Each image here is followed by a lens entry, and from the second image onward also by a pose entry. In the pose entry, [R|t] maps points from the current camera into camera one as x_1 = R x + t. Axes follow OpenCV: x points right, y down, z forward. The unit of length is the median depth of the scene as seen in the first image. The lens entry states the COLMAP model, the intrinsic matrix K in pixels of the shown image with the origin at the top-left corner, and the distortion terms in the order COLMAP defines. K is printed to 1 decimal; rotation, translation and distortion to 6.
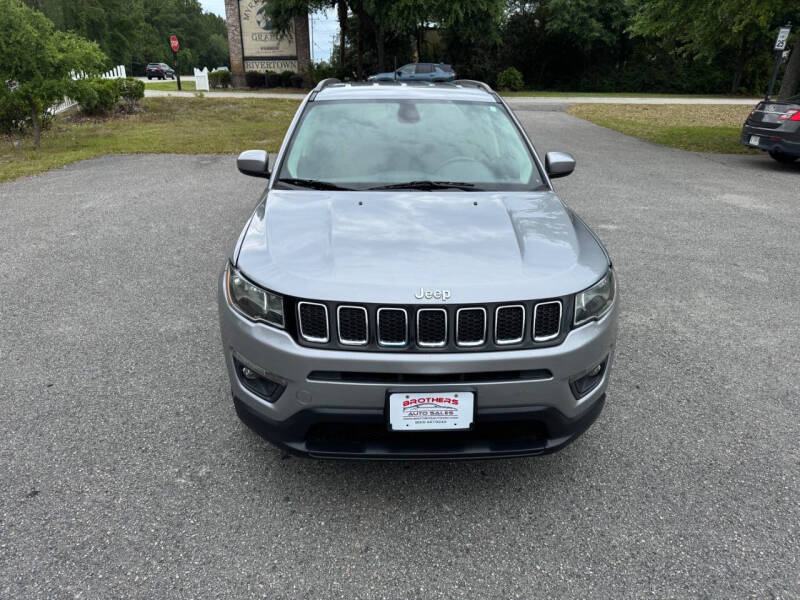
lens RADIAL K [[582.2, 0, 395.5], [0, 582.2, 282.8], [0, 0, 1]] dist [0.034770, -0.038959]
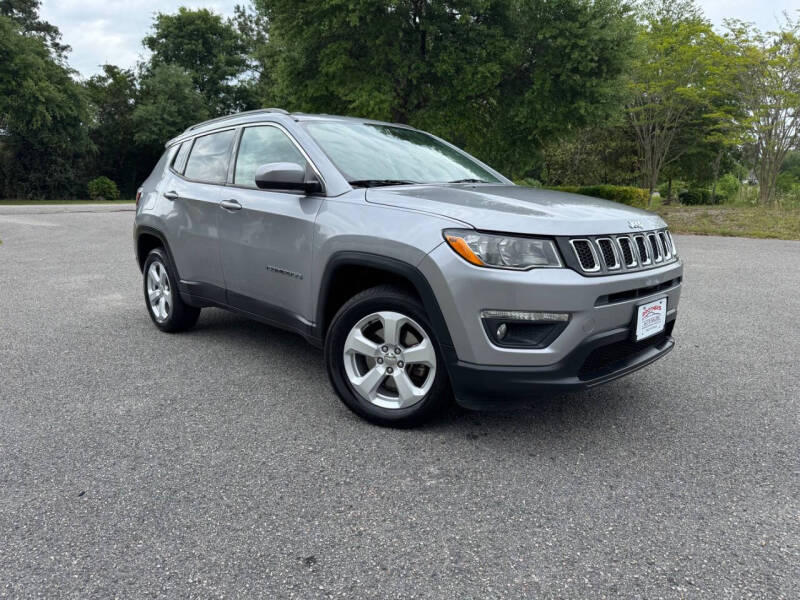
lens RADIAL K [[582.2, 0, 395.5], [0, 582.2, 282.8], [0, 0, 1]] dist [0.034770, -0.038959]
pose [[0.754114, -0.110761, 0.647336, -1.033549], [0.230780, 0.967507, -0.103304, 0.135112], [-0.614860, 0.227295, 0.755172, 0.342560]]
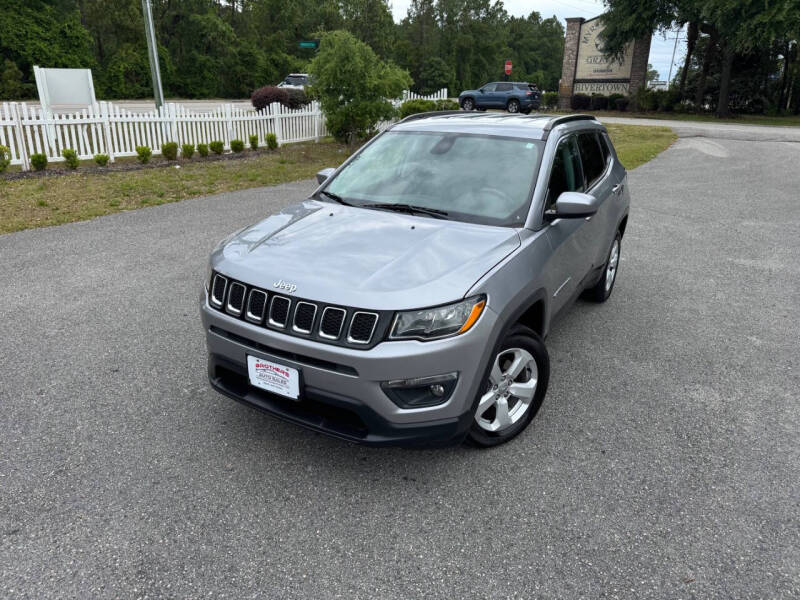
lens RADIAL K [[582.2, 0, 395.5], [0, 582.2, 282.8], [0, 0, 1]] dist [0.034770, -0.038959]
pose [[0.842971, 0.179354, -0.507180, 0.810407], [-0.194984, 0.980544, 0.022671, -0.057089], [0.501378, 0.079781, 0.861542, 0.016504]]
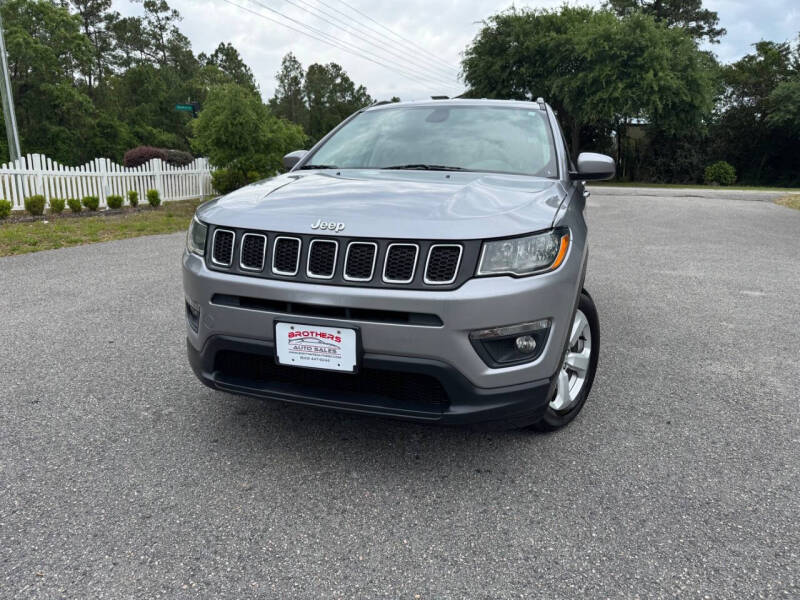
lens RADIAL K [[582.2, 0, 405.7], [0, 582.2, 286.5], [0, 0, 1]] dist [0.008590, -0.003591]
pose [[0.945802, 0.074020, -0.316195, 0.451068], [-0.121648, 0.983537, -0.133632, 0.209769], [0.301098, 0.164854, 0.939235, 0.112258]]
